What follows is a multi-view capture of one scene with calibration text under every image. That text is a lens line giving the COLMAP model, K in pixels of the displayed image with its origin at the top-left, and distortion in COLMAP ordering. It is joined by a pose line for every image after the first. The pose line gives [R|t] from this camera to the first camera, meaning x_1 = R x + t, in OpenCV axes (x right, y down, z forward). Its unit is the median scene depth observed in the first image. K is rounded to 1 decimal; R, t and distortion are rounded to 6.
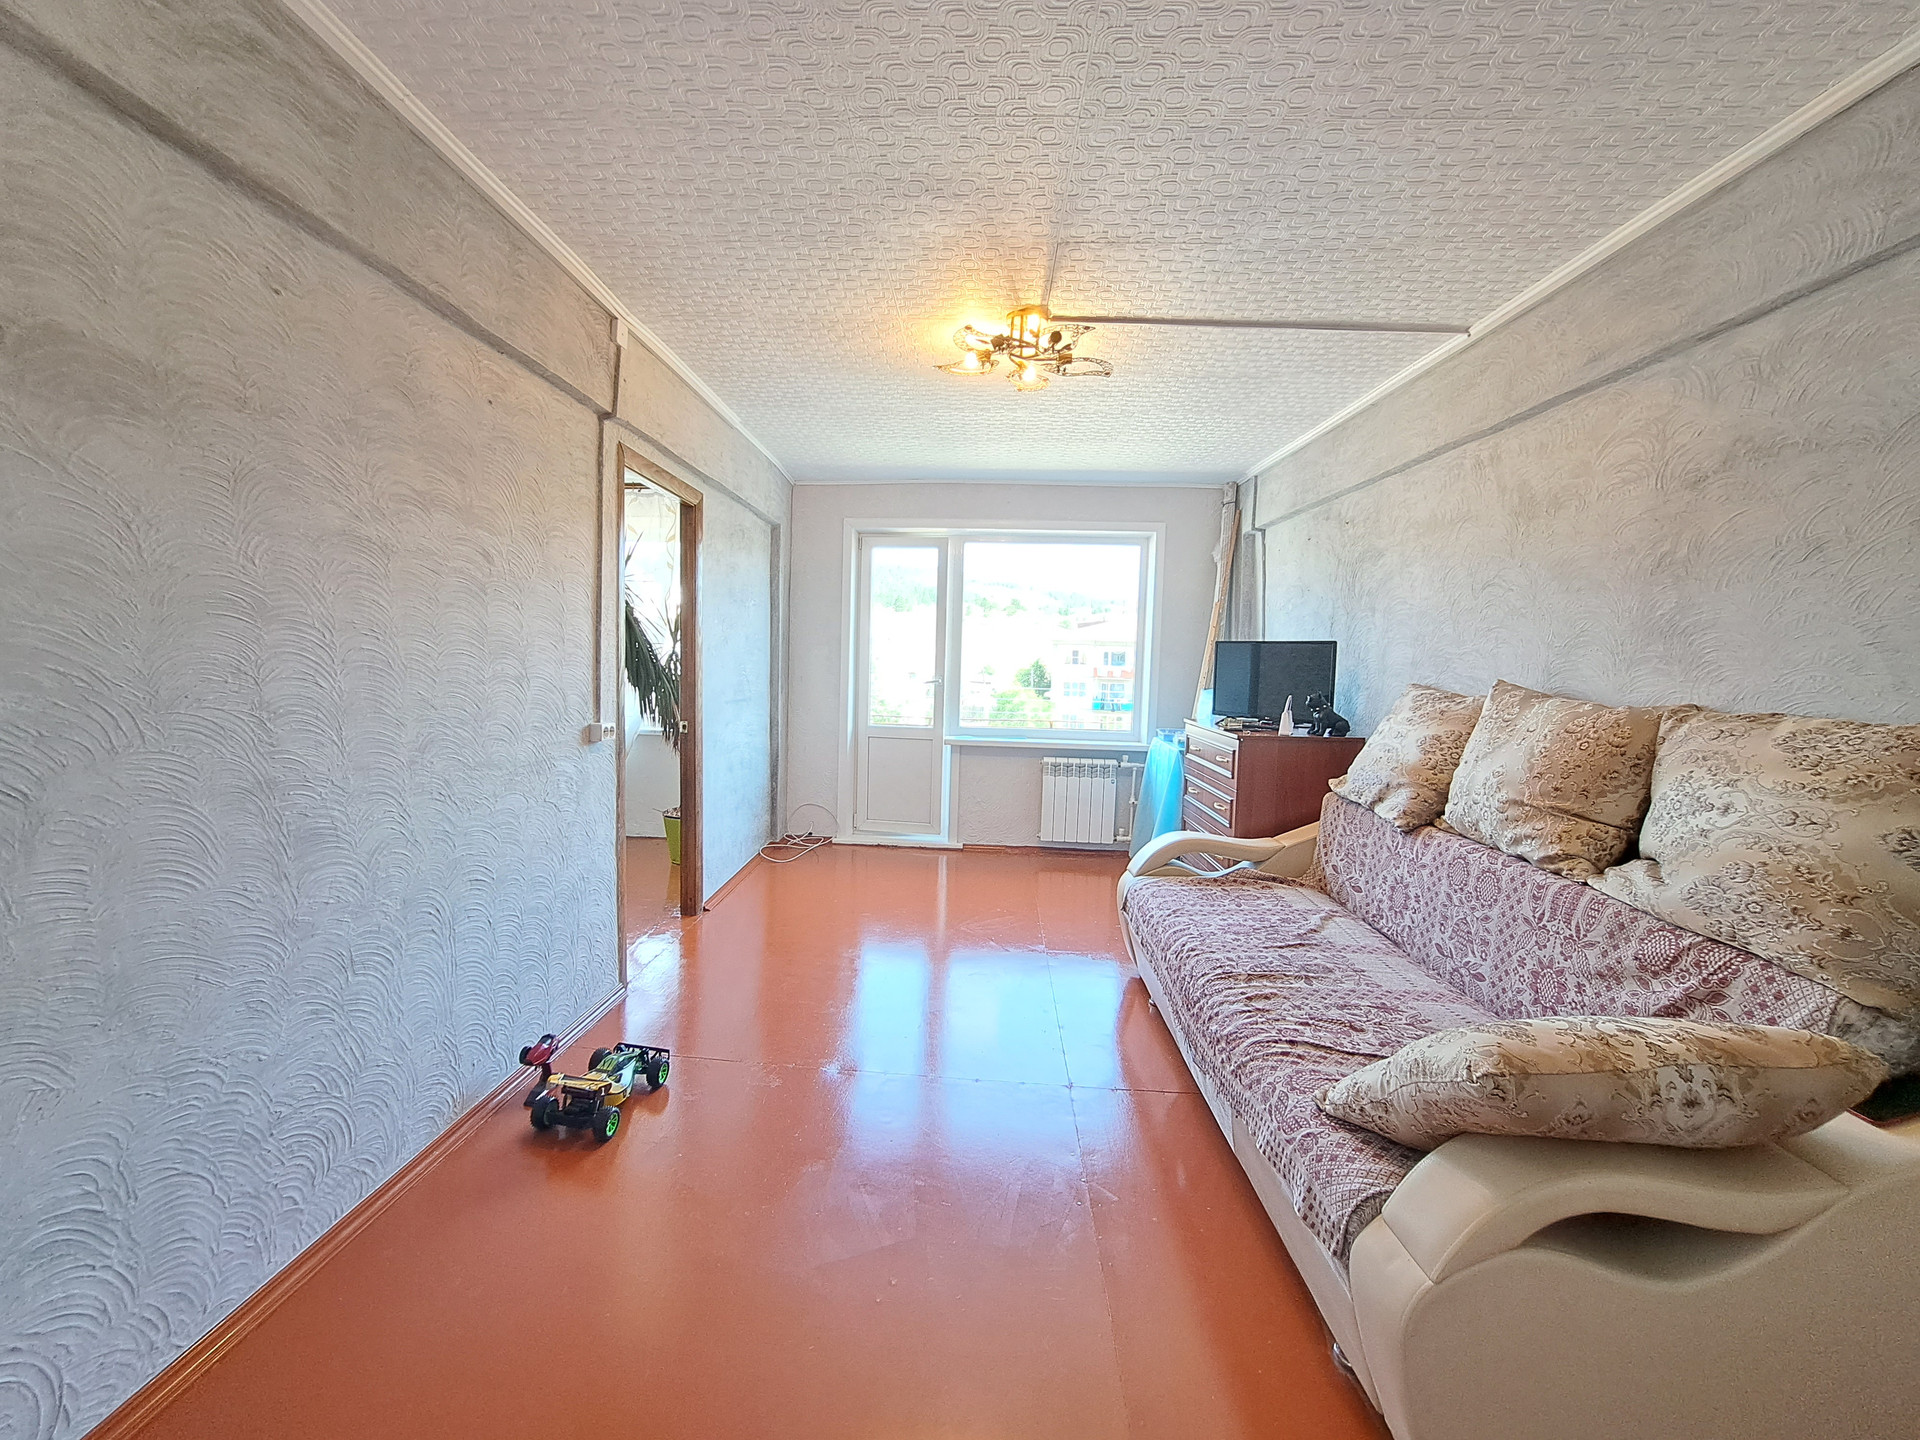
lens RADIAL K [[761.4, 0, 960.0], [0, 761.4, 720.0], [0, 0, 1]] dist [-0.018518, 0.000181]
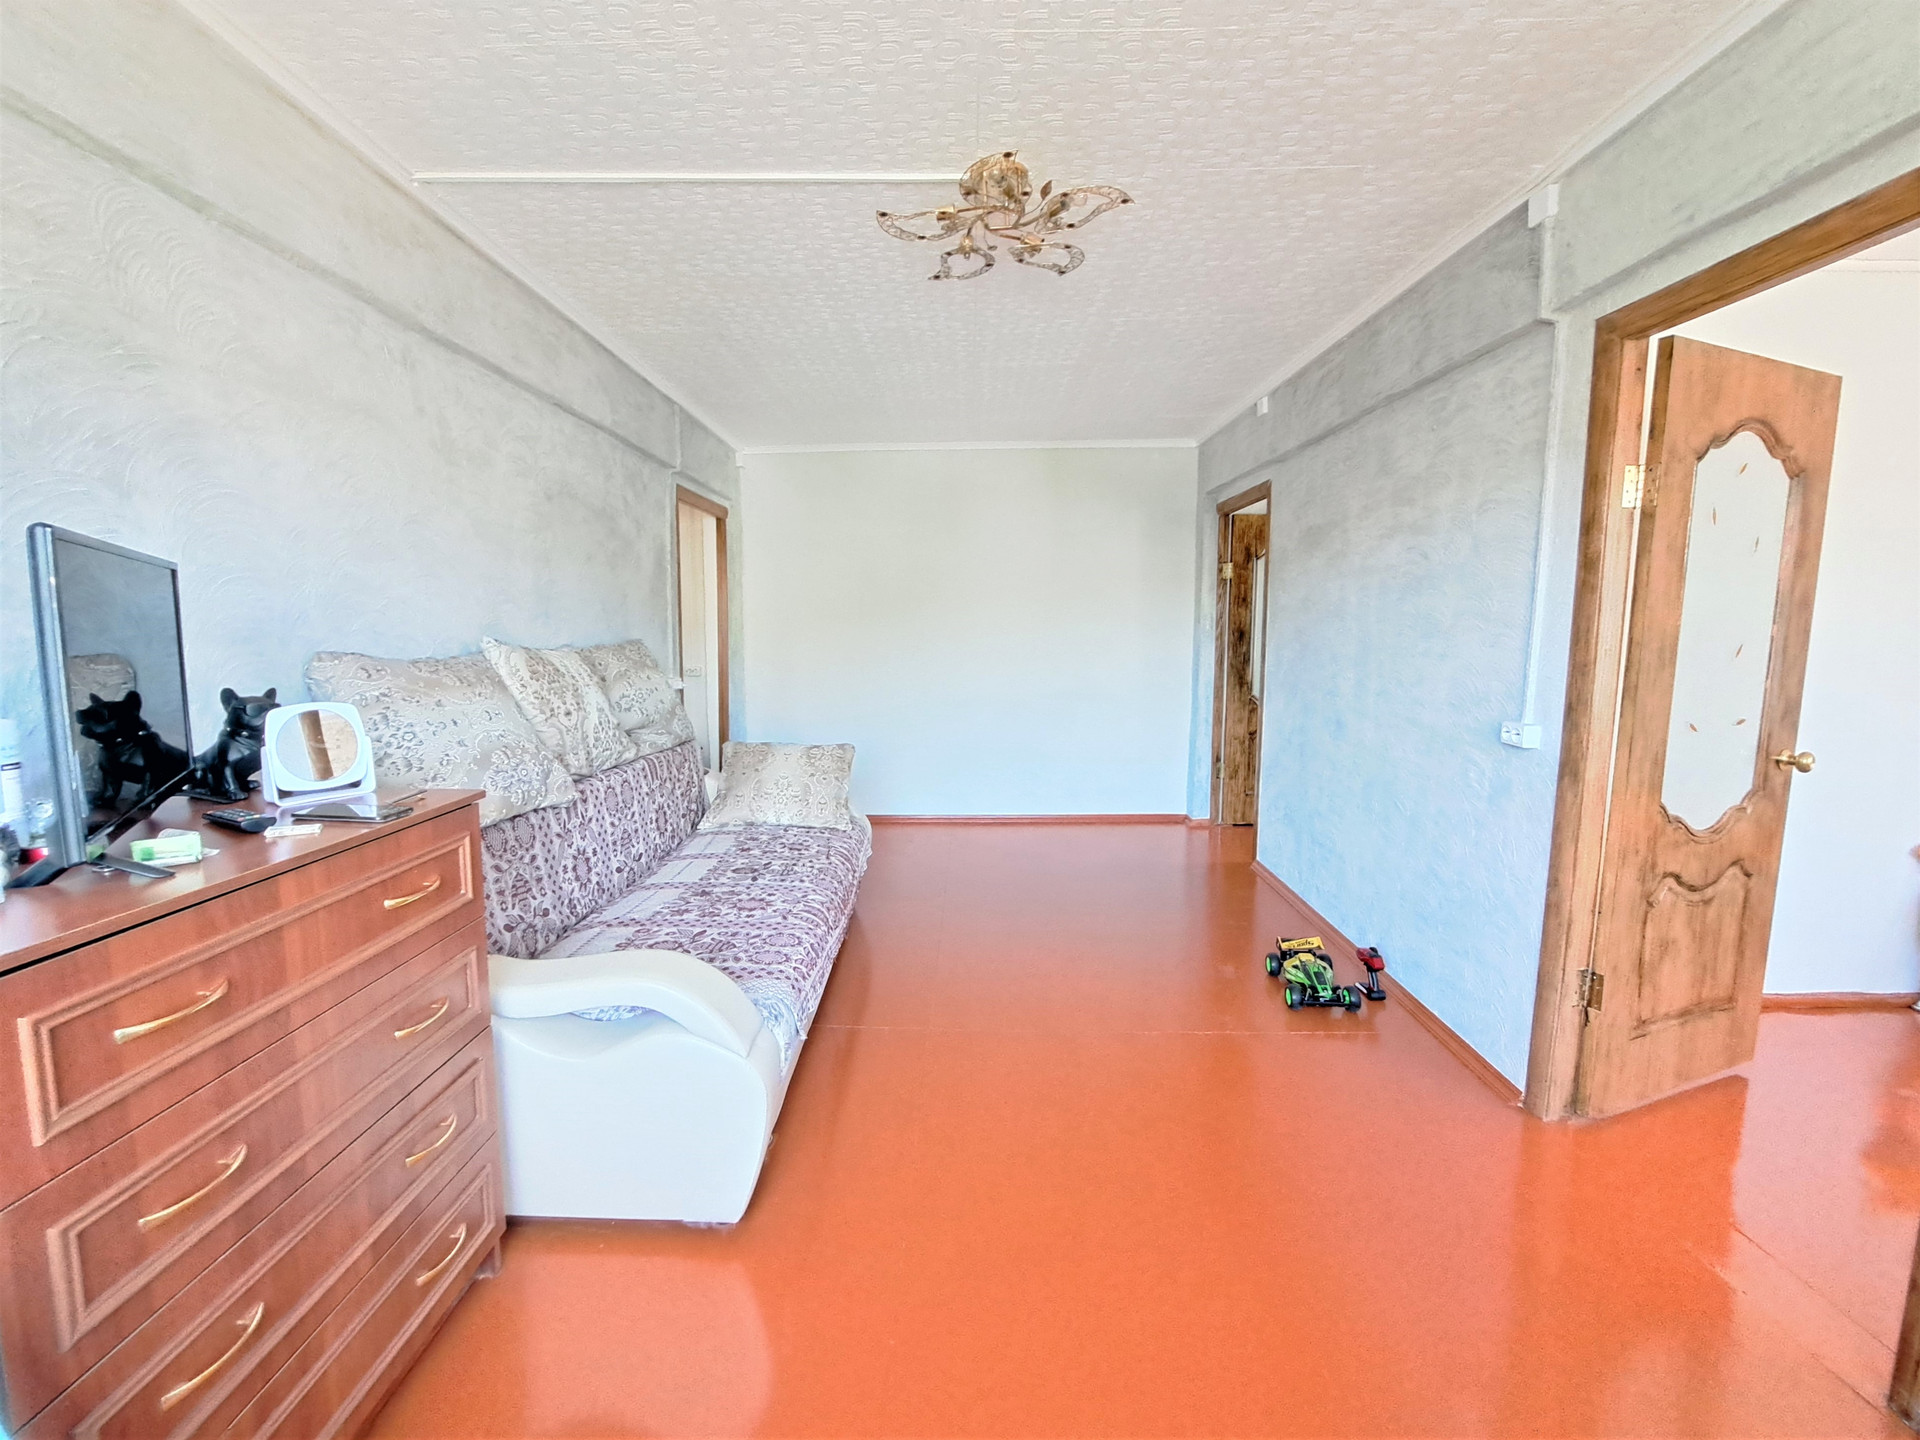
lens RADIAL K [[757.9, 0, 952.0], [0, 757.9, 715.2], [0, 0, 1]] dist [-0.018086, -0.000221]
pose [[-0.999480, -0.023382, -0.022183, 0.207395], [-0.027128, 0.981932, 0.187280, -0.205792], [0.017403, 0.187785, -0.982056, 2.743840]]
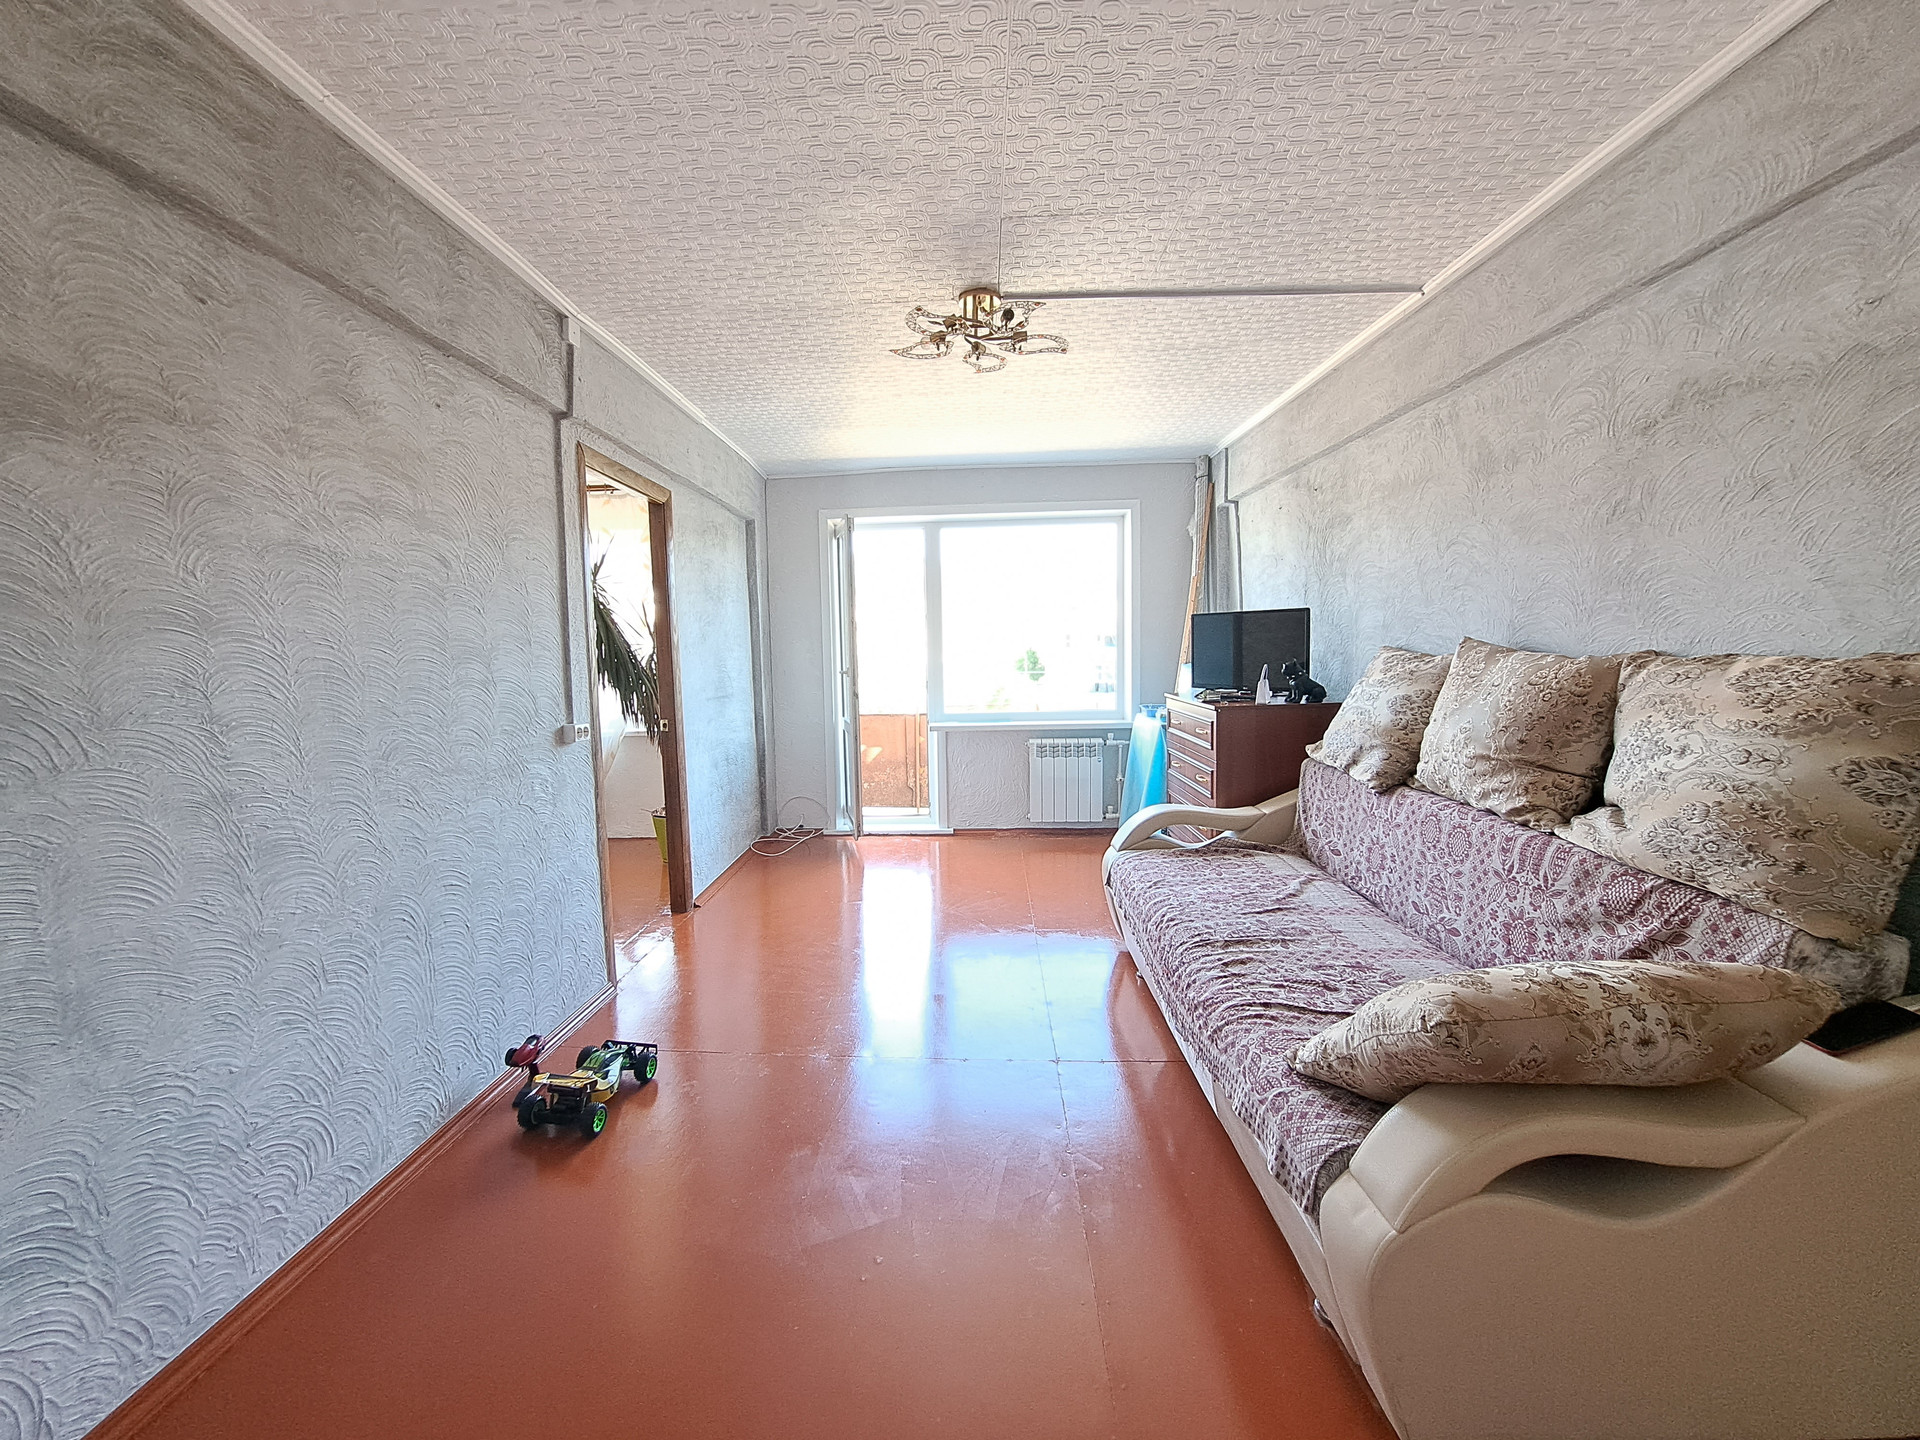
lens RADIAL K [[757.9, 0, 952.0], [0, 757.9, 715.2], [0, 0, 1]] dist [-0.018086, -0.000221]
pose [[0.998795, -0.048890, 0.004185, 0.033974], [0.048841, 0.998744, 0.011160, 0.009181], [-0.004725, -0.010942, 0.999929, 0.003292]]
